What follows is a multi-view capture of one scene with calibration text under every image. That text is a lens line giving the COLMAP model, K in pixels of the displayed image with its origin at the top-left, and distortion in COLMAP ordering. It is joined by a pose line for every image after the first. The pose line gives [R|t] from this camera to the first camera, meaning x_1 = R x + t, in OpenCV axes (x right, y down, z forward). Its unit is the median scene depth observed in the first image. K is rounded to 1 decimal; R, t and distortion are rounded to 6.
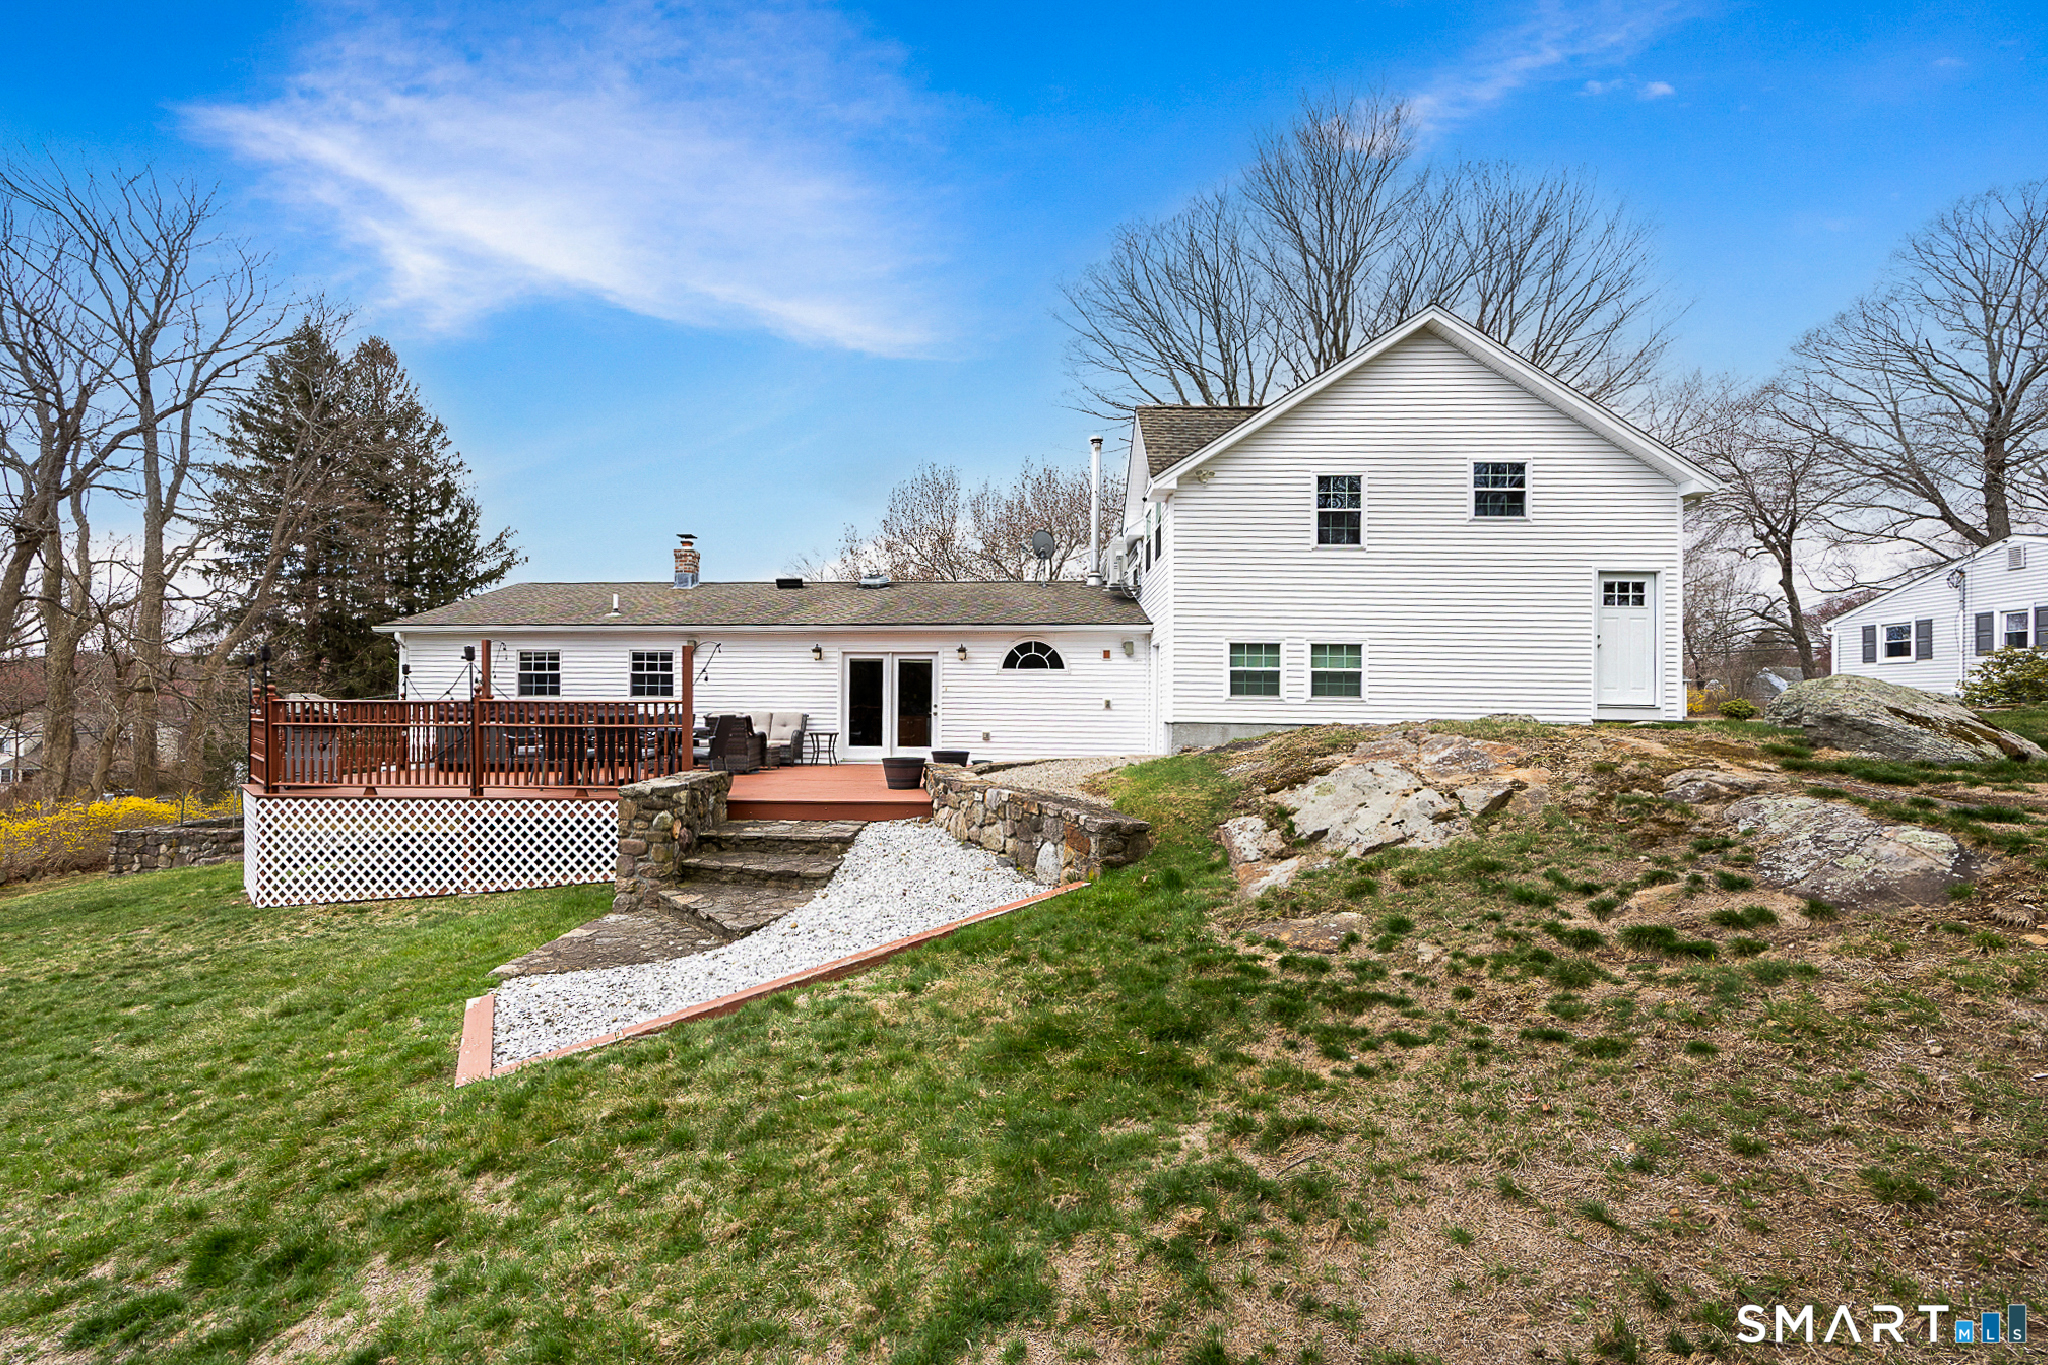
lens RADIAL K [[856.0, 0, 989.5], [0, 856.0, 717.0], [0, 0, 1]] dist [-0.005539, -0.000358]
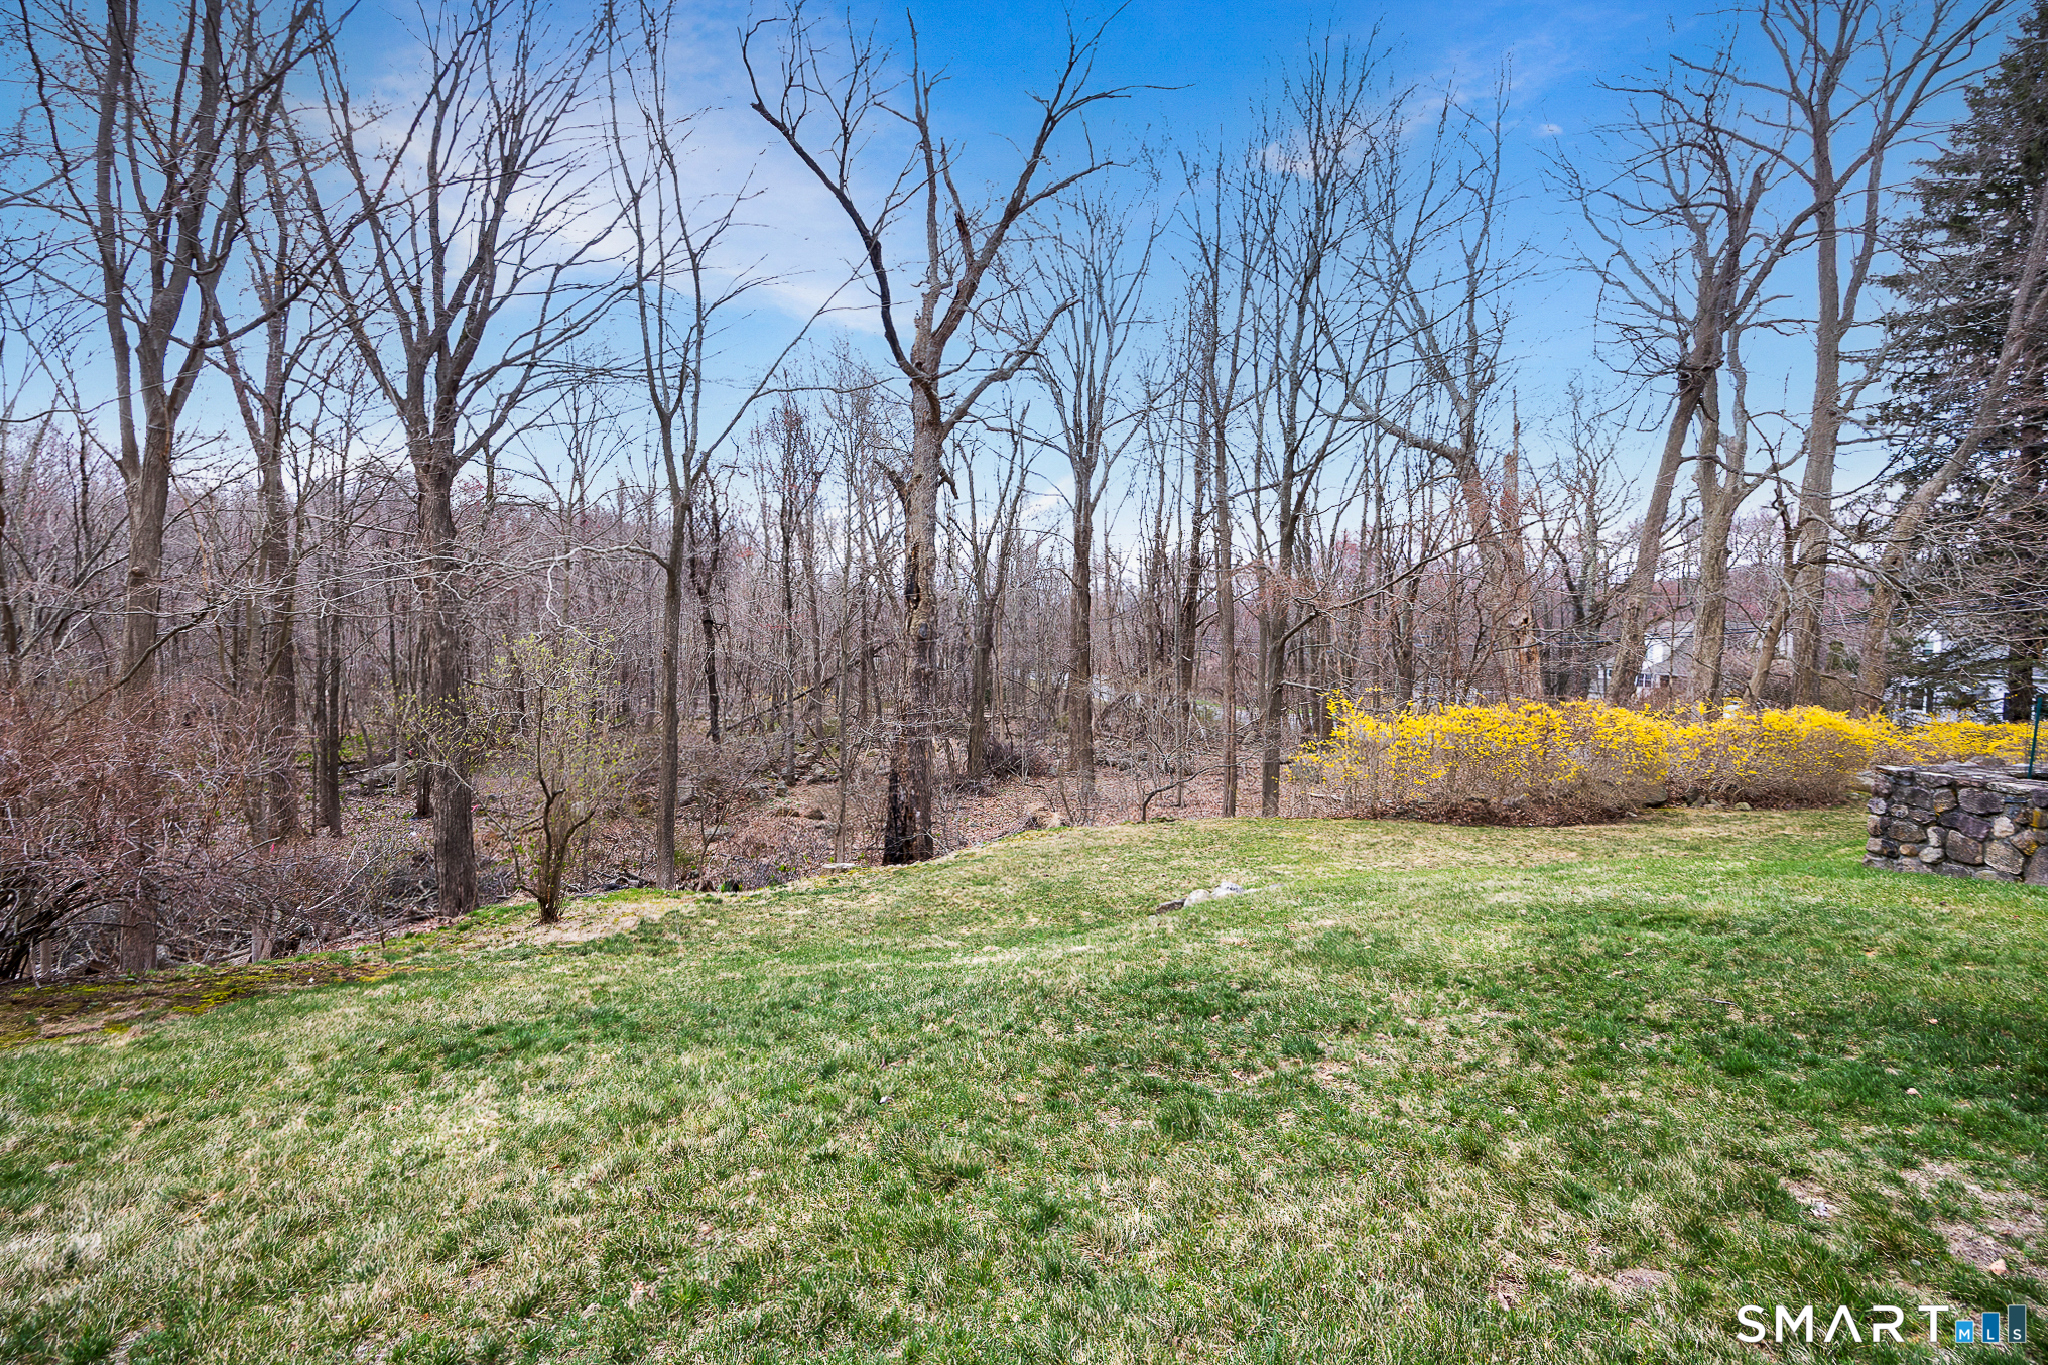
lens RADIAL K [[936.6, 0, 1031.2], [0, 936.6, 680.7], [0, 0, 1]] dist [-0.007899, 0.000085]
pose [[0.132098, 0.044611, -0.990232, -0.569235], [0.006864, 0.998922, 0.045918, 0.054398], [0.991213, -0.012863, 0.131649, 0.446254]]
